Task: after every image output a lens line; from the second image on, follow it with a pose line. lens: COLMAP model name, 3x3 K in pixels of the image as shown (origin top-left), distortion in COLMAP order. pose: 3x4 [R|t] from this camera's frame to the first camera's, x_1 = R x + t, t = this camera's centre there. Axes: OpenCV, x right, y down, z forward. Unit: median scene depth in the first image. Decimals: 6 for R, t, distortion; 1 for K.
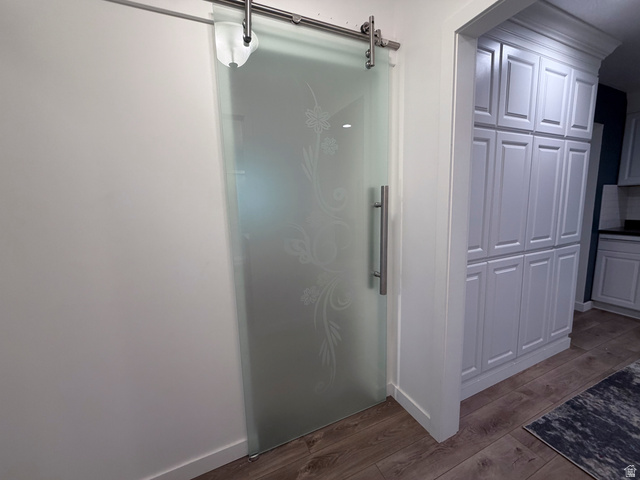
lens RADIAL K [[255.0, 0, 317.0], [0, 255.0, 241.8], [0, 0, 1]] dist [-0.002542, 0.000137]
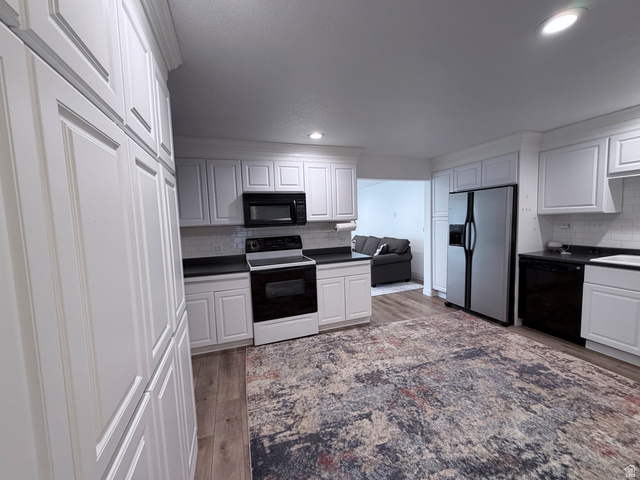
lens RADIAL K [[255.0, 0, 319.2], [0, 255.0, 240.4], [0, 0, 1]] dist [-0.002542, 0.000137]
pose [[0.073228, -0.049785, 0.996072, 0.373582], [0.170803, 0.984623, 0.036656, -0.166544], [-0.982580, 0.167448, 0.080606, 0.581985]]
